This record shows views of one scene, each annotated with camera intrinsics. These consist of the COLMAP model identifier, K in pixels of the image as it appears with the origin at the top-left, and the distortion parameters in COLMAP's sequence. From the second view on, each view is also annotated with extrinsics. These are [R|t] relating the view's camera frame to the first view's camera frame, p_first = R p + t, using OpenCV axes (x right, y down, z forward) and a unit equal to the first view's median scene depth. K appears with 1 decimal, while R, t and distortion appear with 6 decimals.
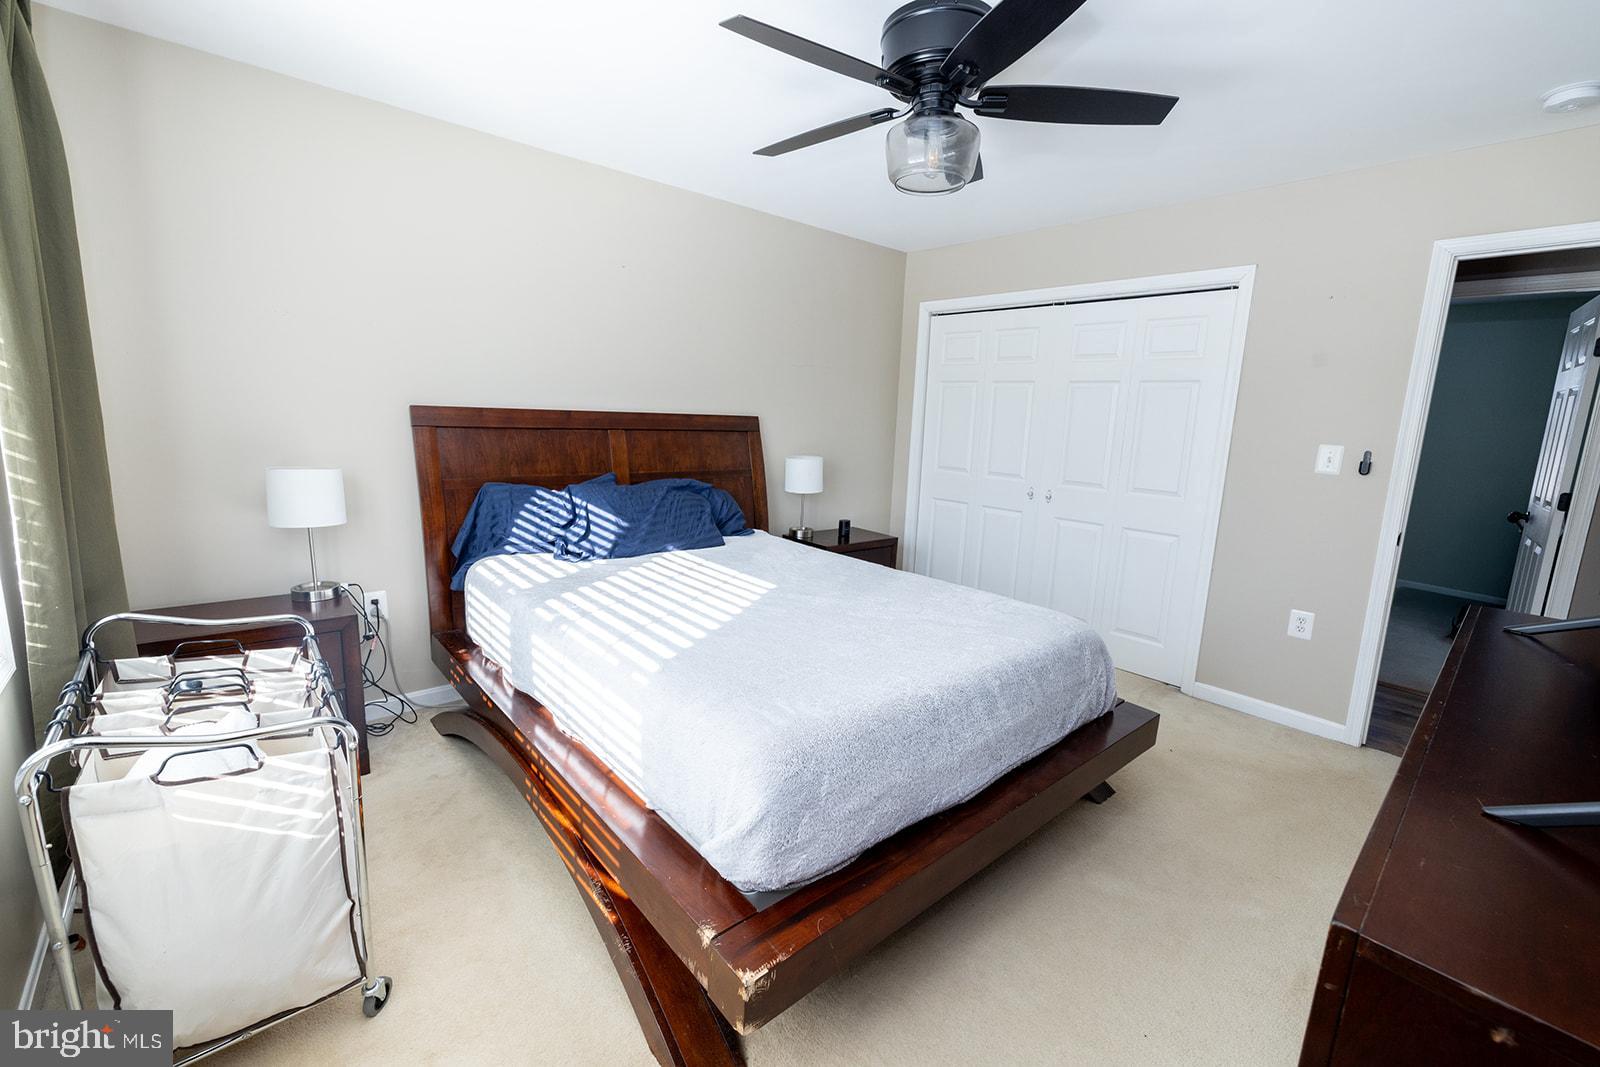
lens RADIAL K [[668.7, 0, 802.7], [0, 668.7, 527.8], [0, 0, 1]] dist [-0.000545, 0.000813]
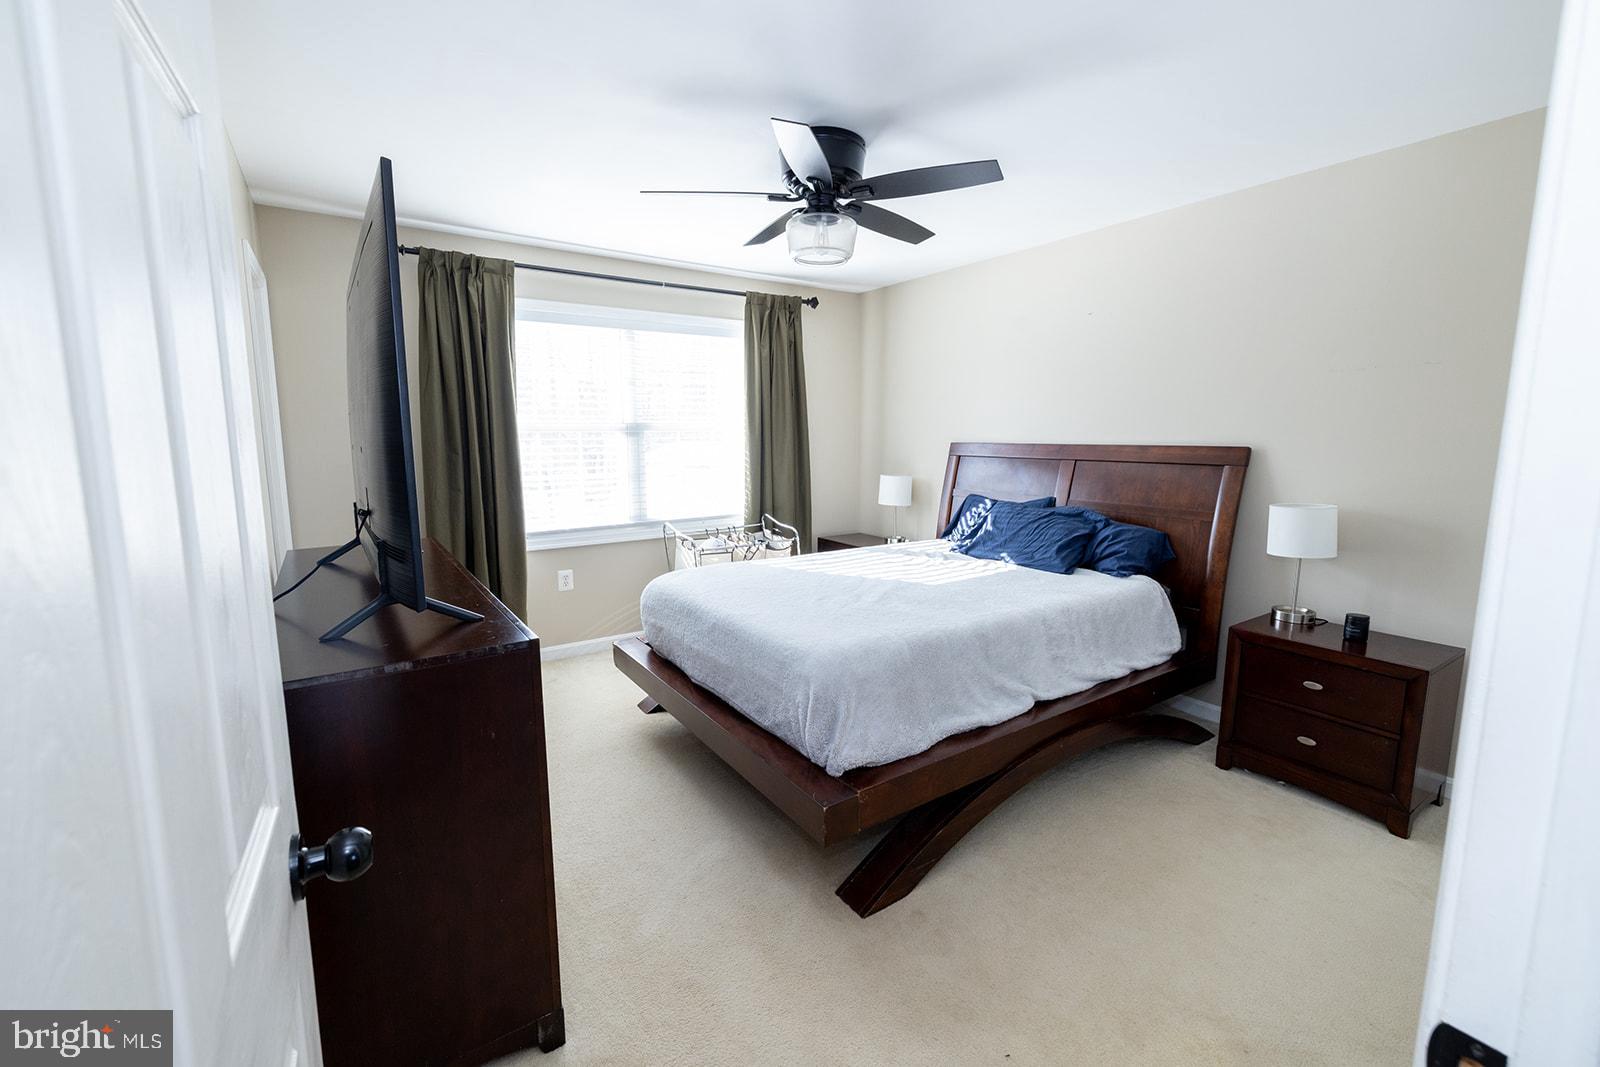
lens RADIAL K [[668.7, 0, 802.7], [0, 668.7, 527.8], [0, 0, 1]] dist [-0.000545, 0.000813]
pose [[-0.124184, 0.093424, -0.987851, 0.819807], [-0.175882, 0.977721, 0.114577, -0.078590], [0.976547, 0.187974, -0.104985, 0.641647]]
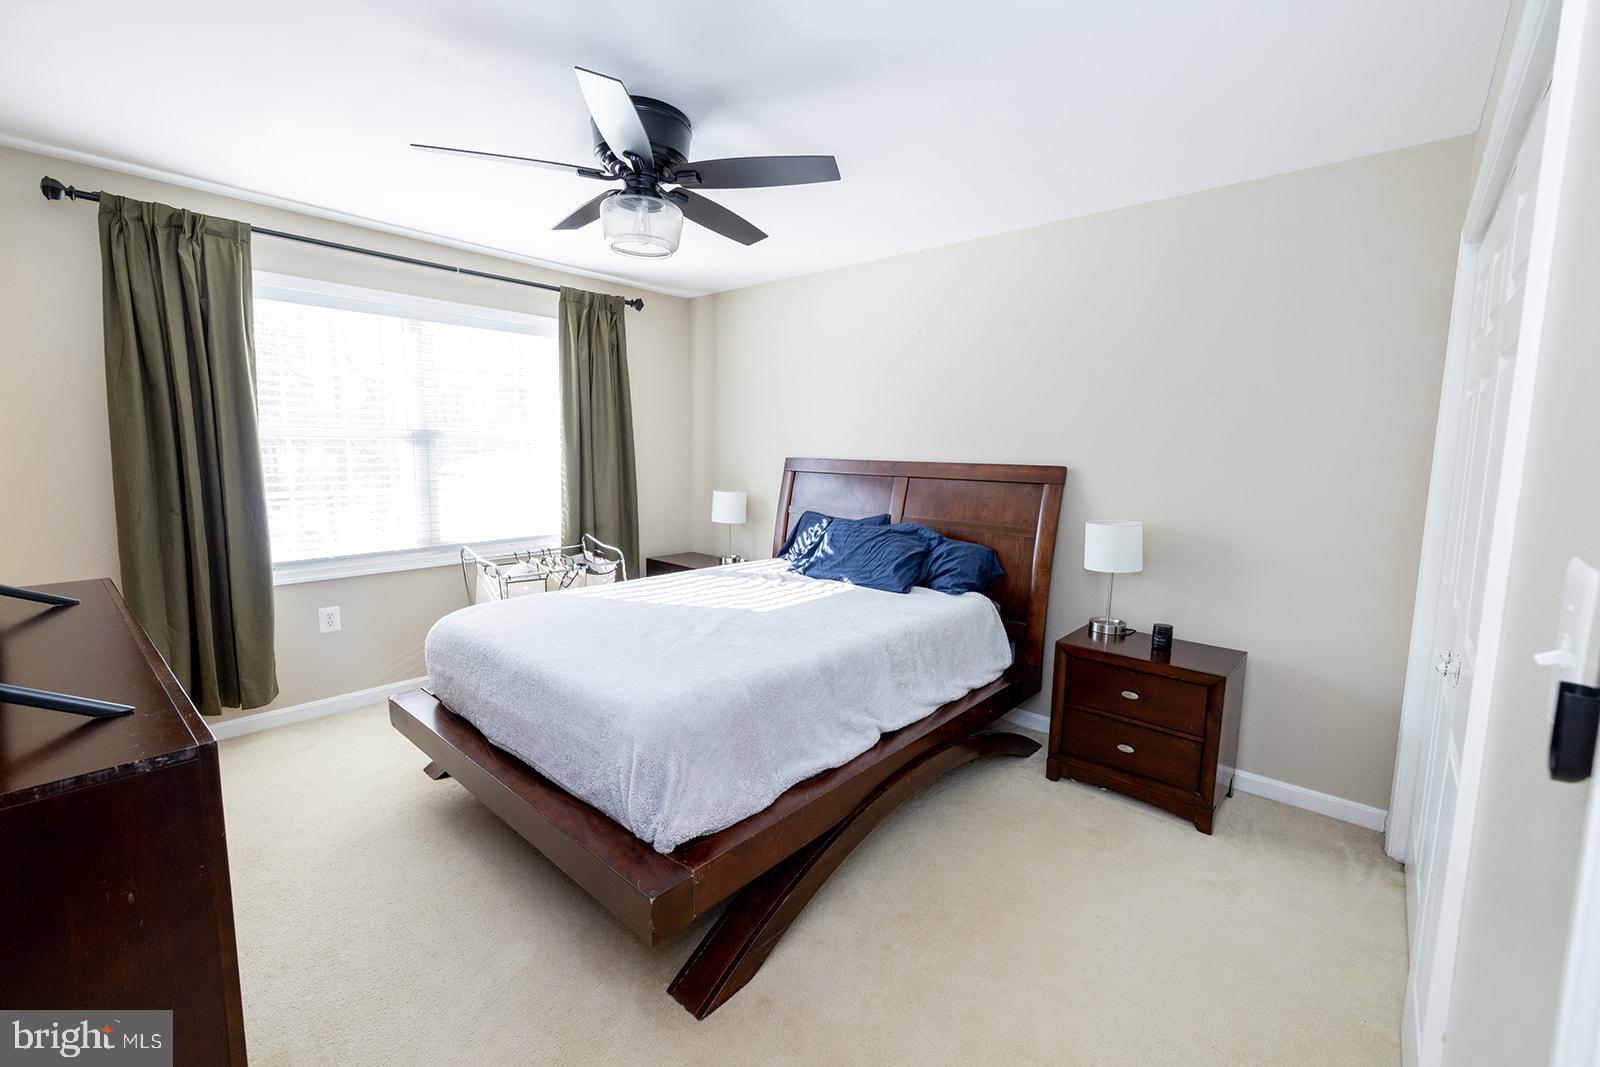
lens RADIAL K [[668.7, 0, 802.7], [0, 668.7, 527.8], [0, 0, 1]] dist [-0.000545, 0.000813]
pose [[0.123159, 0.075092, -0.989542, 0.747949], [-0.182198, 0.981895, 0.051836, -0.083550], [0.975518, 0.173909, 0.134611, 0.640087]]
